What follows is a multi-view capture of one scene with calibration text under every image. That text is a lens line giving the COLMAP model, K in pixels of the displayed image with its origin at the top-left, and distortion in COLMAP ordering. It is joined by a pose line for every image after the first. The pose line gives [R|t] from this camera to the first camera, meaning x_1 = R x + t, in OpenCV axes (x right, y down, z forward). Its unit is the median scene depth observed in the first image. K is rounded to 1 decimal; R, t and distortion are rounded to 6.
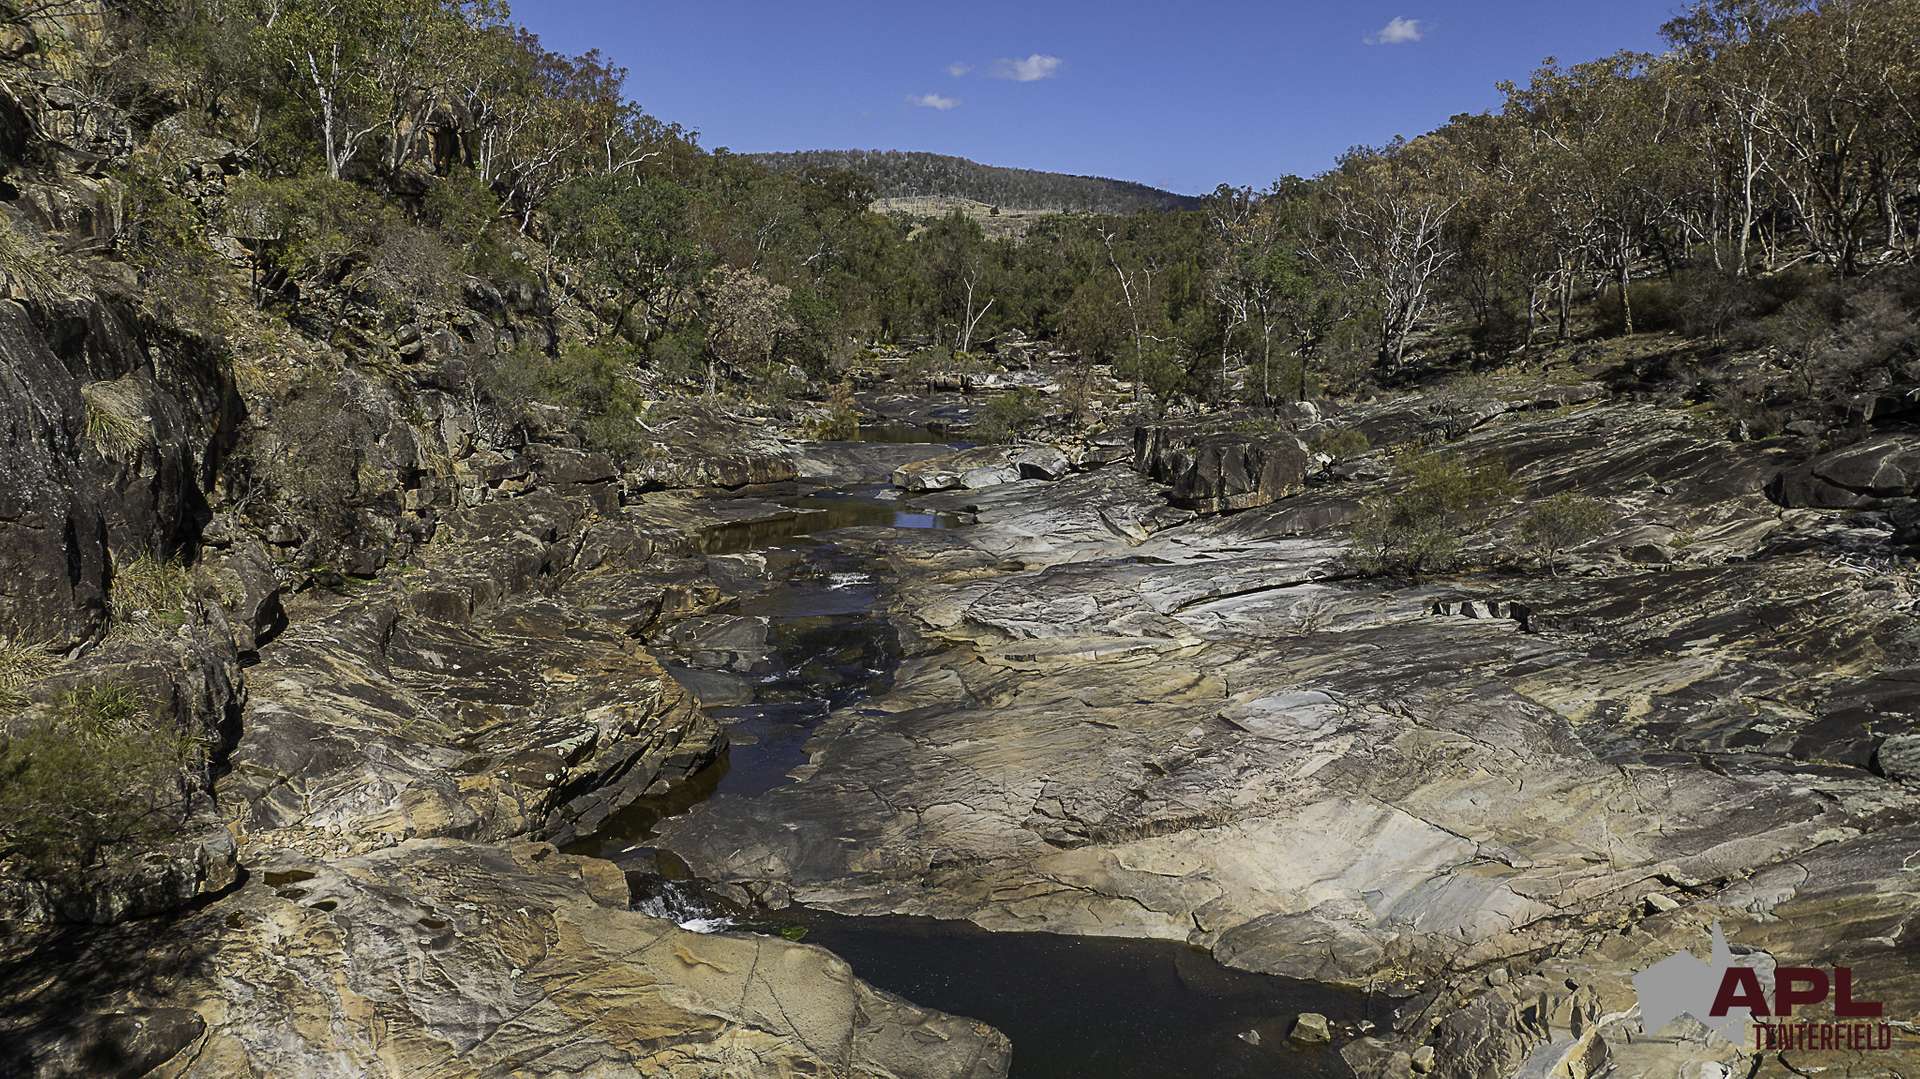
lens RADIAL K [[1361.2, 0, 967.3], [0, 1361.2, 542.6], [0, 0, 1]] dist [-0.024727, 0.028112]
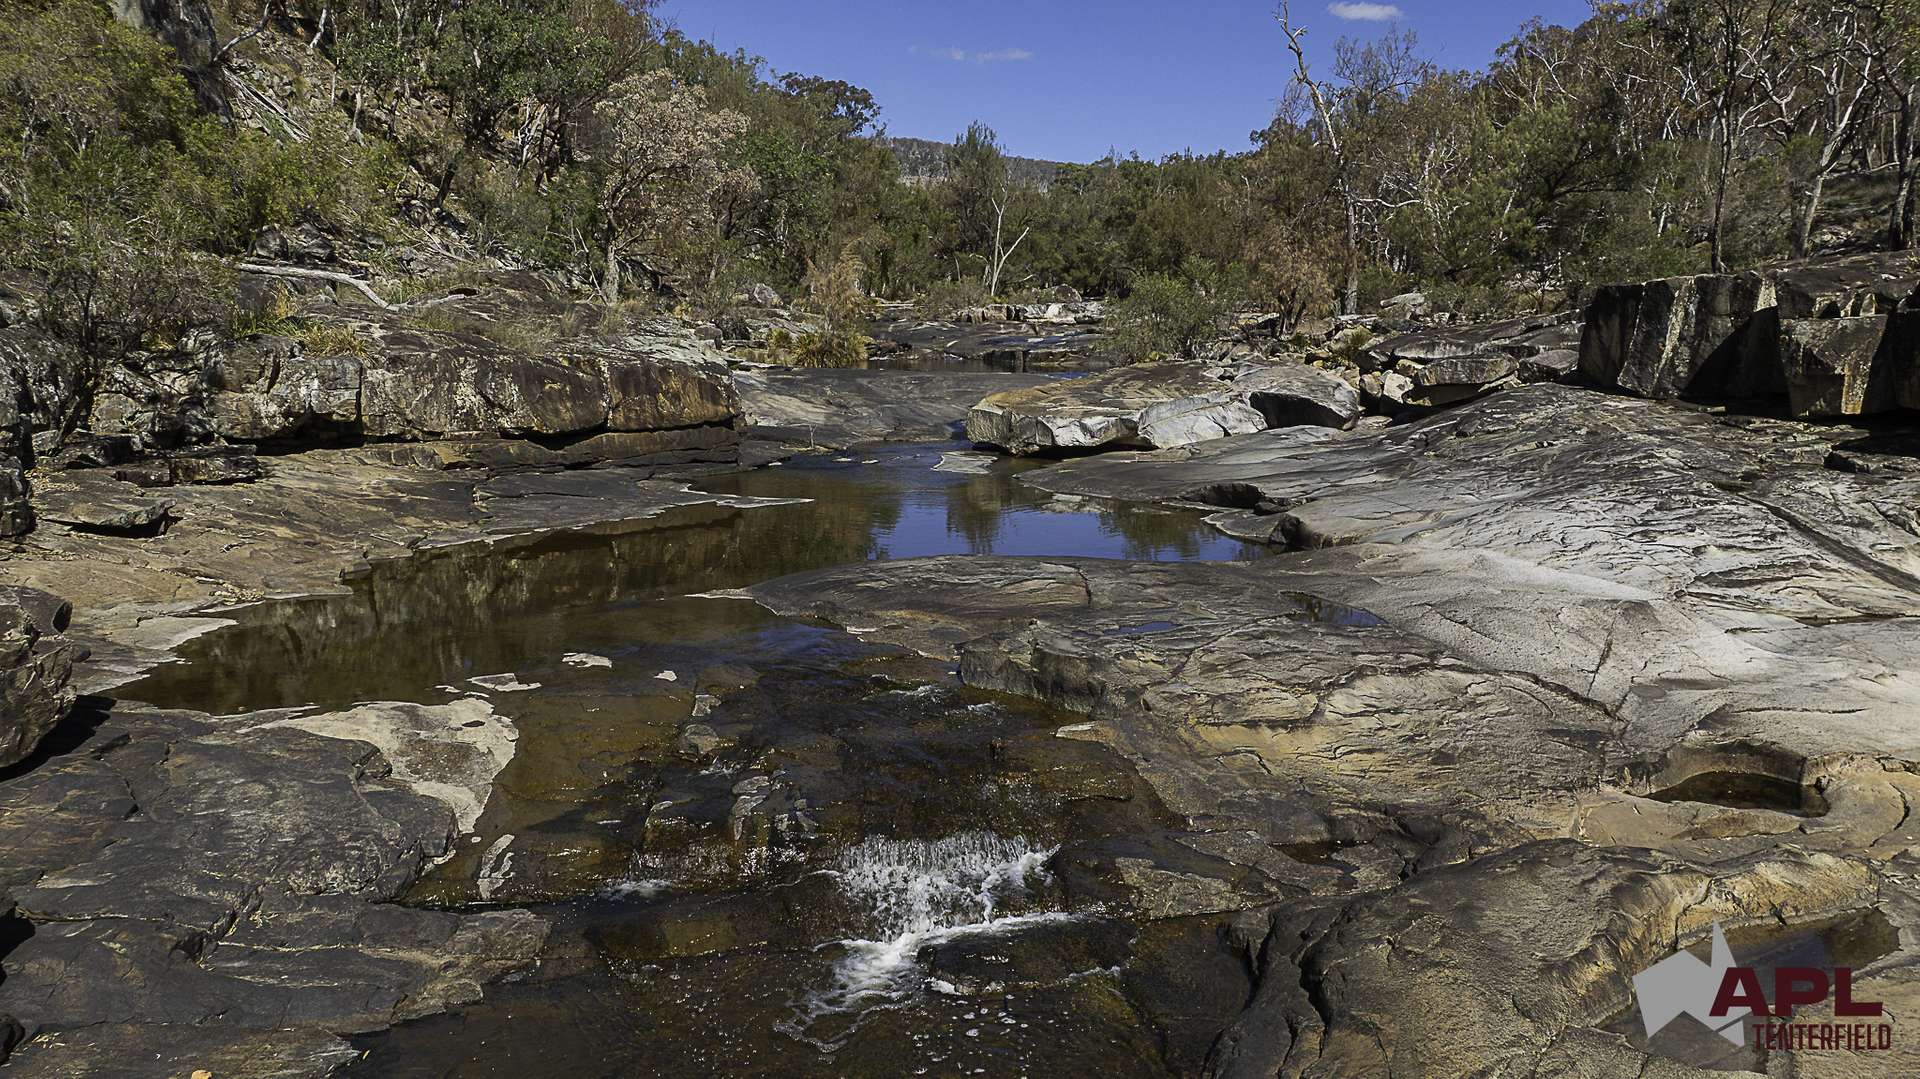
lens RADIAL K [[1361.2, 0, 957.2], [0, 1361.2, 547.8], [0, 0, 1]] dist [-0.024727, 0.028112]
pose [[0.999992, -0.001783, 0.003647, -0.067281], [0.001754, 0.999965, 0.008192, -0.014182], [-0.003661, -0.008186, 0.999960, 0.647116]]
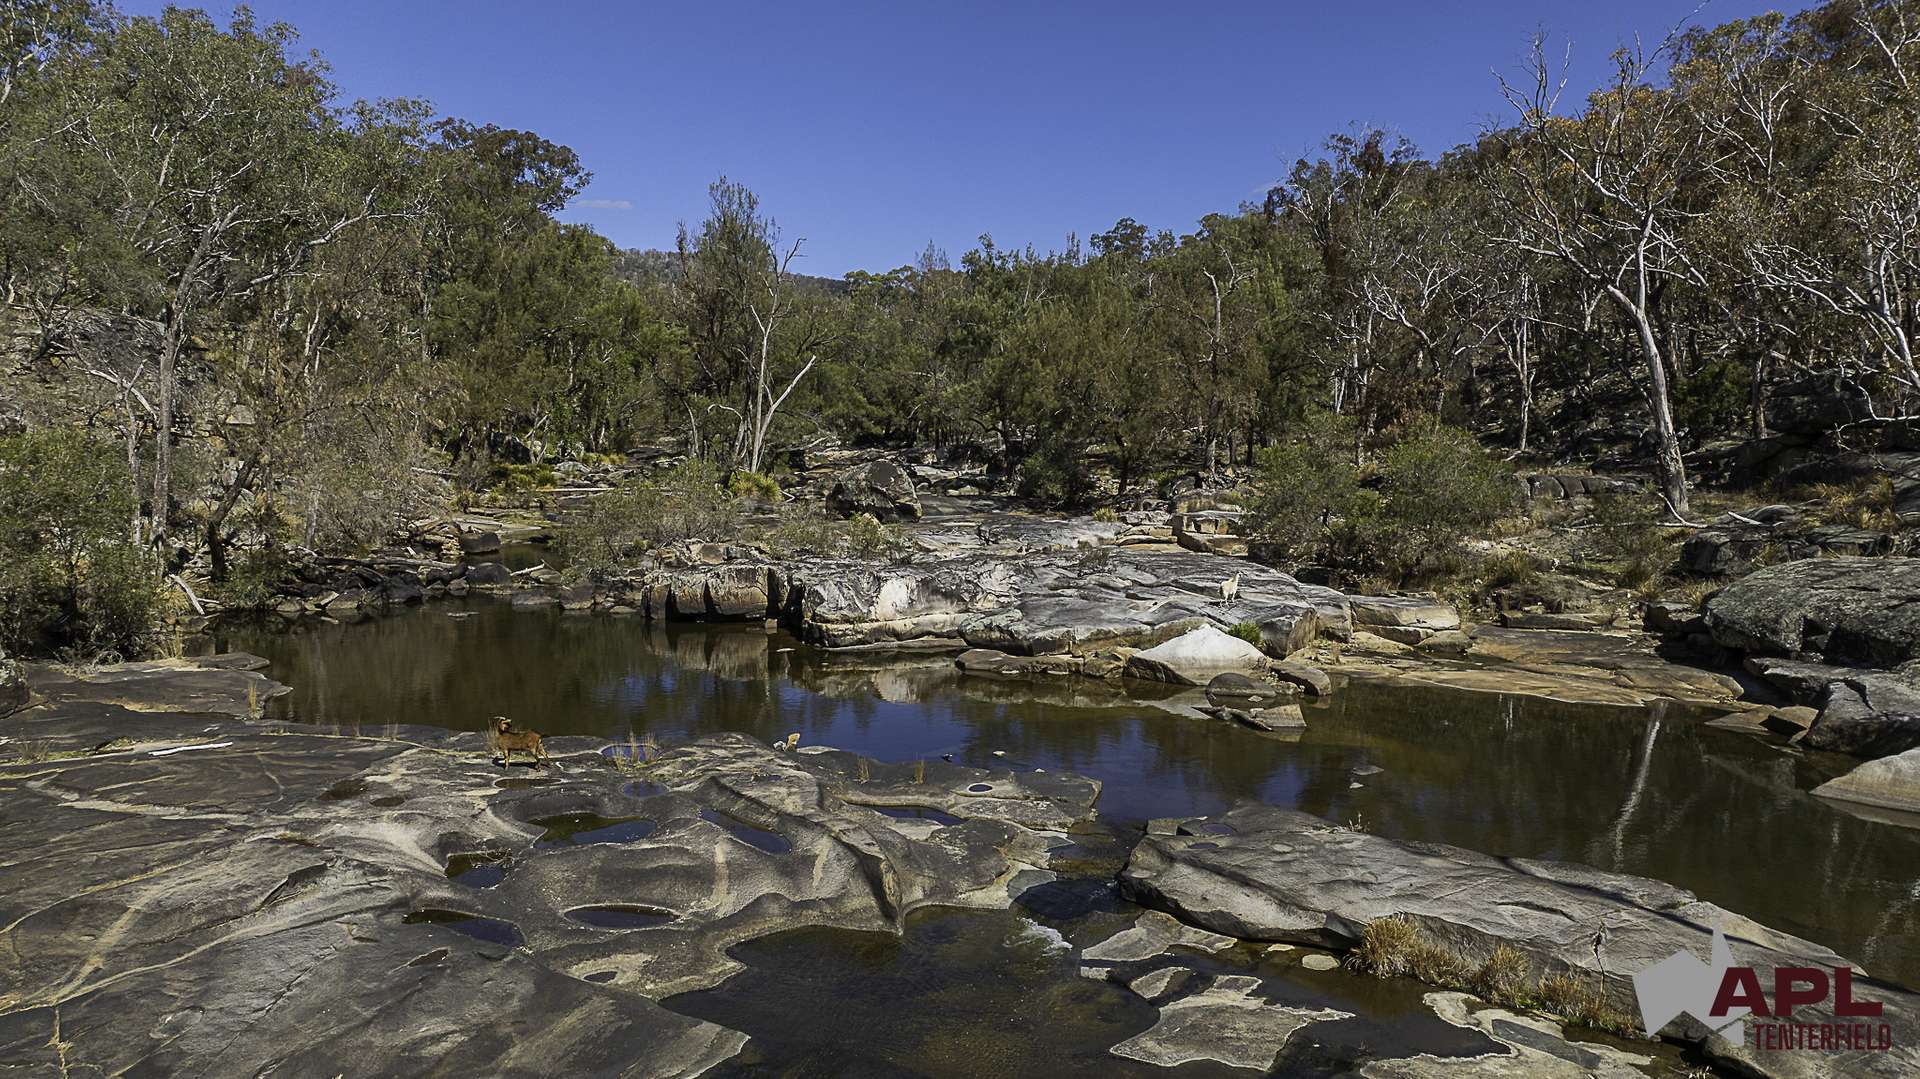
lens RADIAL K [[1361.2, 0, 968.1], [0, 1361.2, 536.8], [0, 0, 1]] dist [-0.024727, 0.028112]
pose [[0.985396, -0.009814, 0.169996, -0.023497], [0.023937, 0.996408, -0.081230, -0.222087], [-0.168588, 0.084113, 0.982091, 1.518005]]
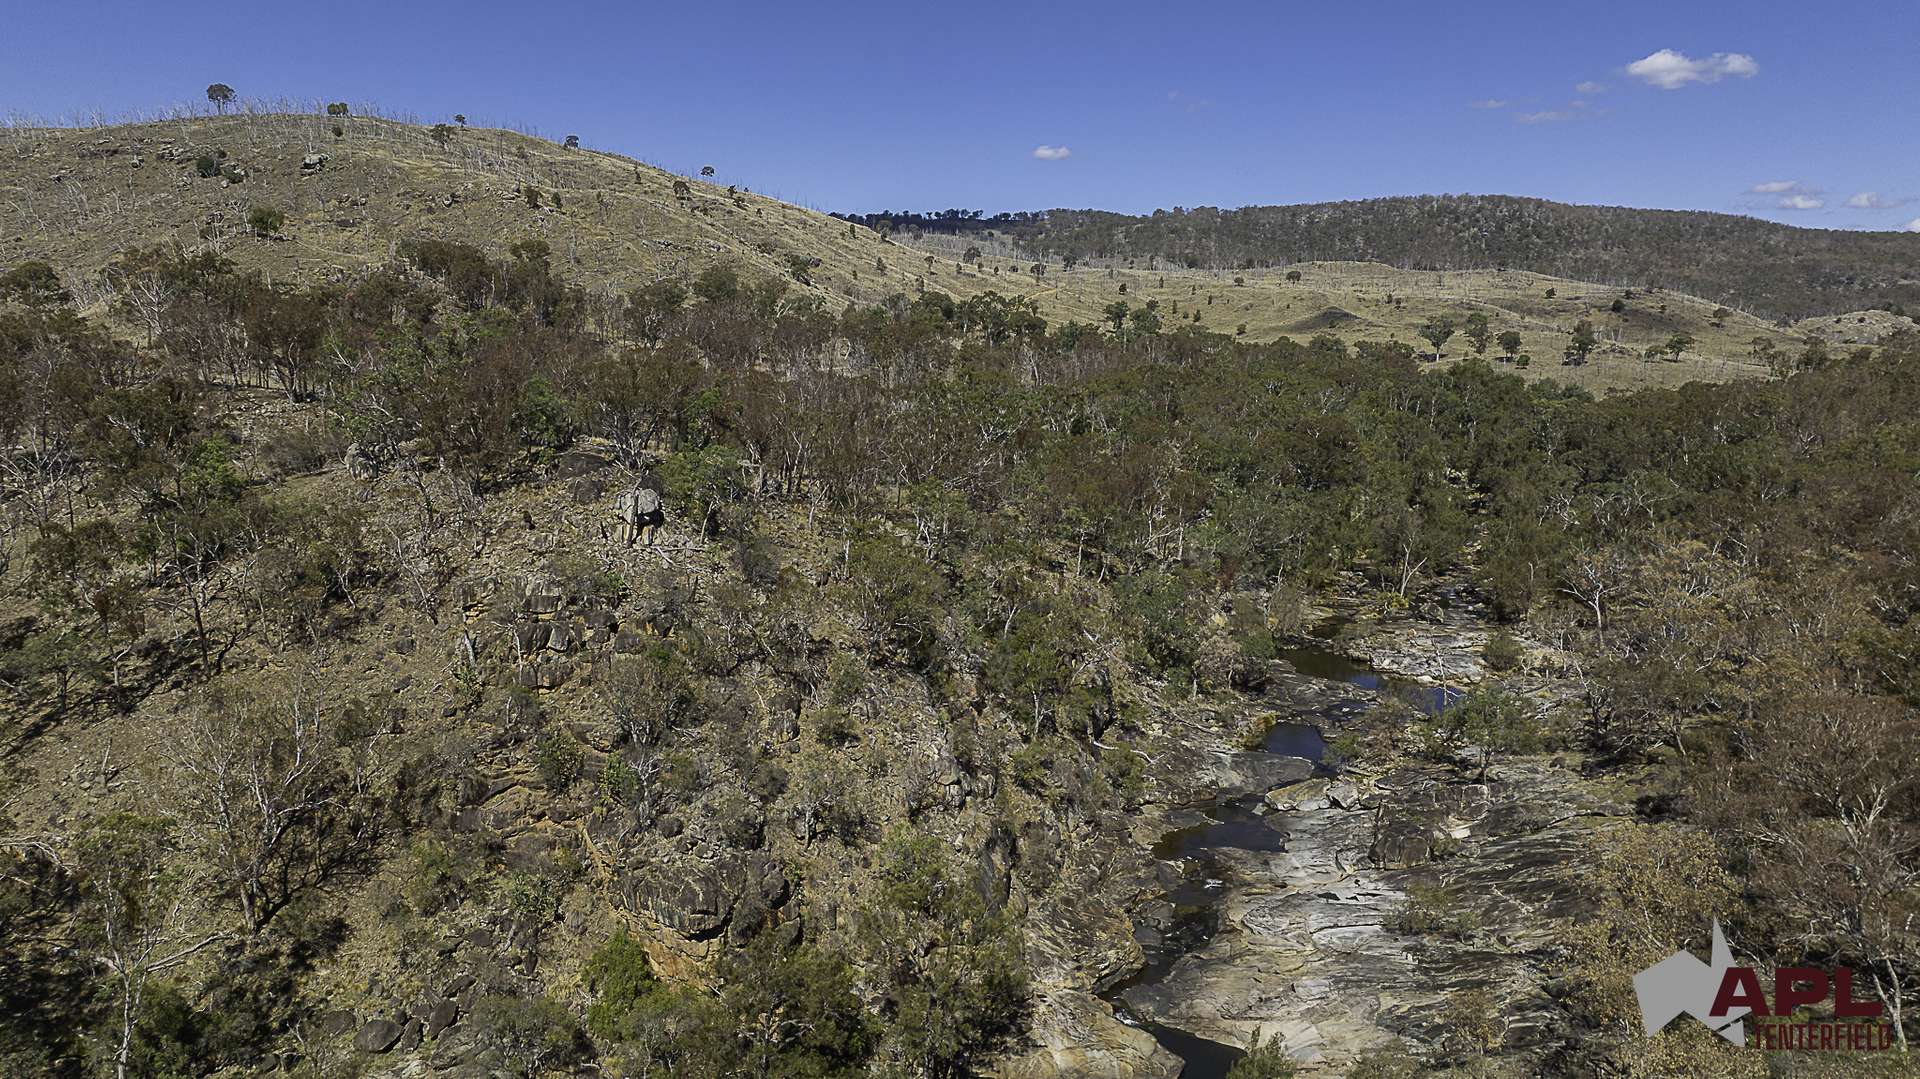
lens RADIAL K [[1361.2, 0, 958.2], [0, 1361.2, 535.5], [0, 0, 1]] dist [-0.024727, 0.028112]
pose [[0.916845, 0.057788, -0.395040, 0.344898], [-0.064904, 0.997881, -0.004662, -0.452229], [0.393933, 0.029914, 0.918652, -1.205671]]
